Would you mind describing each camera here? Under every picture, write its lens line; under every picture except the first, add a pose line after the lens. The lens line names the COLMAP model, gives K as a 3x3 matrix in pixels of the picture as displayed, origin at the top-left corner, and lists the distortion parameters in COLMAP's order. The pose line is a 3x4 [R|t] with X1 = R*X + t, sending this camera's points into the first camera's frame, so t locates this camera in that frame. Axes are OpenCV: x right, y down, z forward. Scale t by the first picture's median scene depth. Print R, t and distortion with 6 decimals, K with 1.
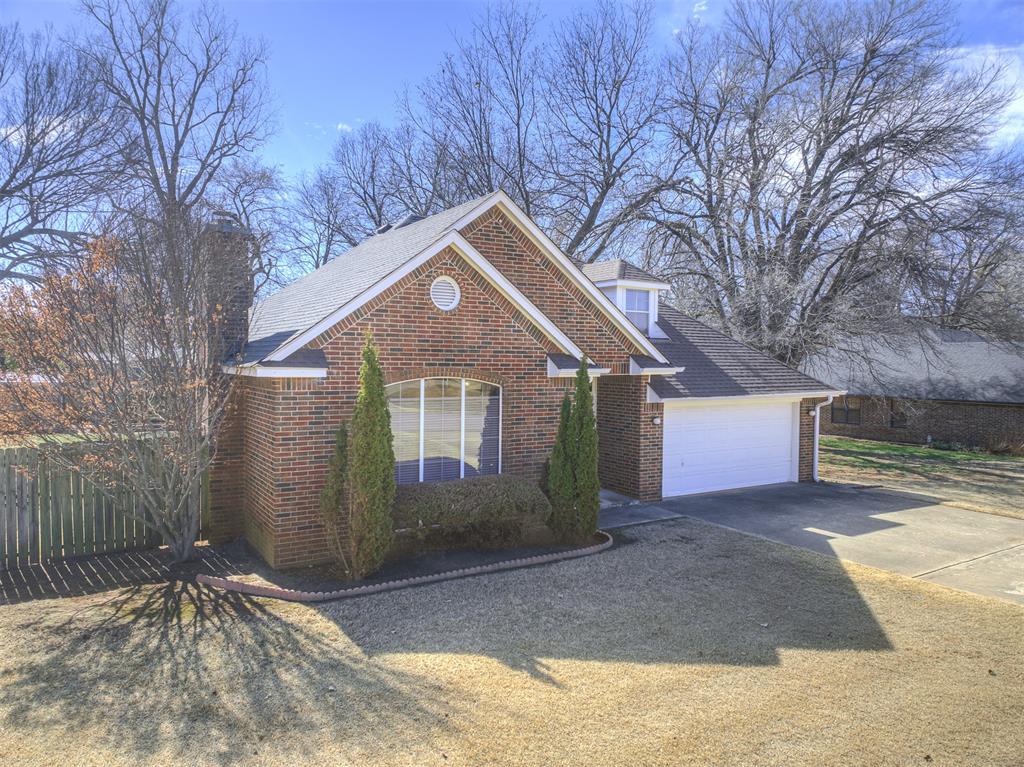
lens RADIAL K [[722.9, 0, 512.6], [0, 722.9, 398.6], [0, 0, 1]] dist [0.039760, -0.072772]
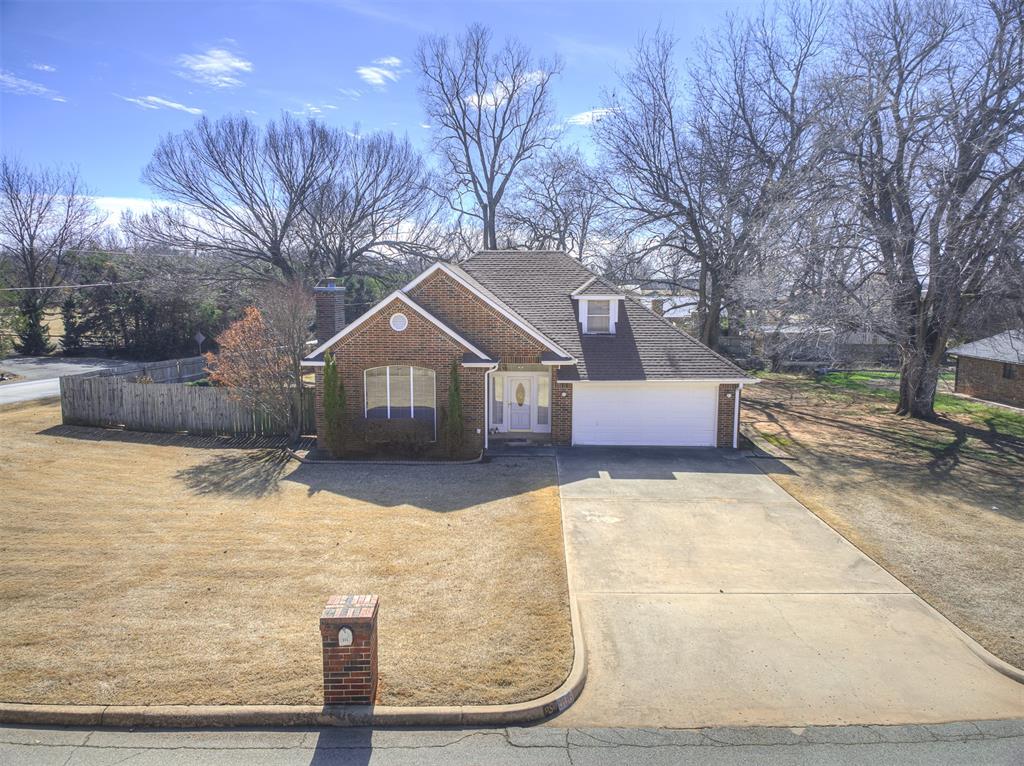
lens RADIAL K [[732.2, 0, 500.2], [0, 732.2, 412.3], [0, 0, 1]] dist [0.036669, -0.085494]
pose [[0.813269, 0.089357, -0.574986, 1.266702], [-0.023319, 0.992350, 0.121236, -0.150094], [0.581420, -0.085190, 0.809131, -0.438118]]
